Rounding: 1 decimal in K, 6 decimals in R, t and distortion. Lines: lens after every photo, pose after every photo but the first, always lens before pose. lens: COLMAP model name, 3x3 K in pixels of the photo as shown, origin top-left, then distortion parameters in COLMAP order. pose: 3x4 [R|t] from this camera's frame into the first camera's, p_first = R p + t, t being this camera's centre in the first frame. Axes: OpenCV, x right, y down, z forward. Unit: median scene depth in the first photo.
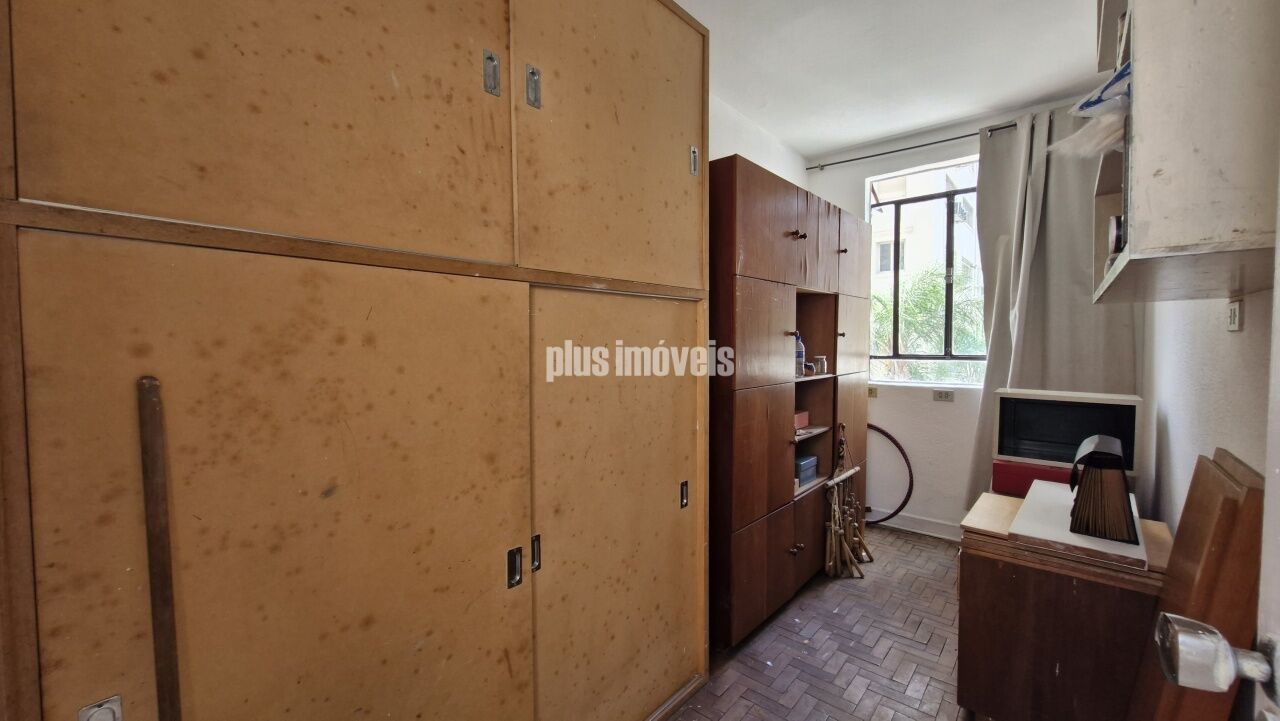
lens RADIAL K [[500.8, 0, 635.4], [0, 500.8, 359.9], [0, 0, 1]] dist [0.002673, -0.001376]
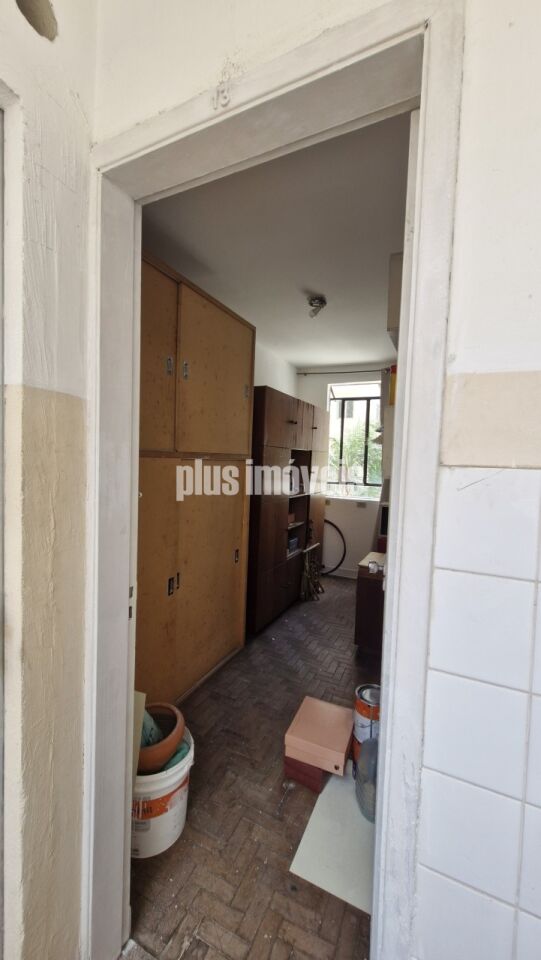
lens RADIAL K [[374.6, 0, 268.4], [0, 374.6, 474.5], [0, 0, 1]] dist [0.002175, -0.001895]
pose [[0.963187, 0.028411, 0.267326, -0.190153], [-0.031033, 0.999503, 0.005587, -0.069888], [-0.267034, -0.013677, 0.963590, -0.477232]]
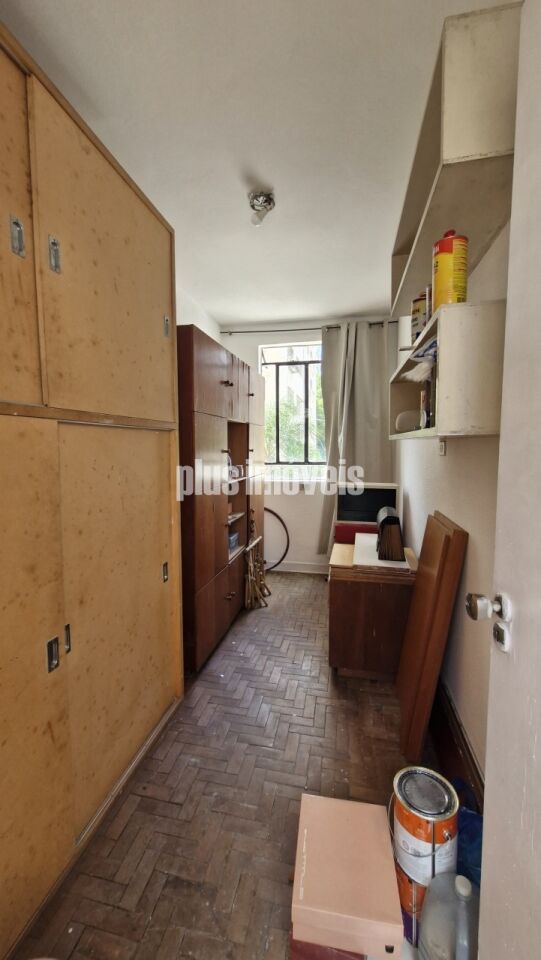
lens RADIAL K [[374.6, 0, 265.8], [0, 374.6, 474.7], [0, 0, 1]] dist [0.002175, -0.001895]
pose [[0.878859, -0.034772, 0.475812, -0.138306], [0.018109, 0.999053, 0.039561, -0.033168], [-0.476737, -0.026152, 0.878657, -0.023959]]
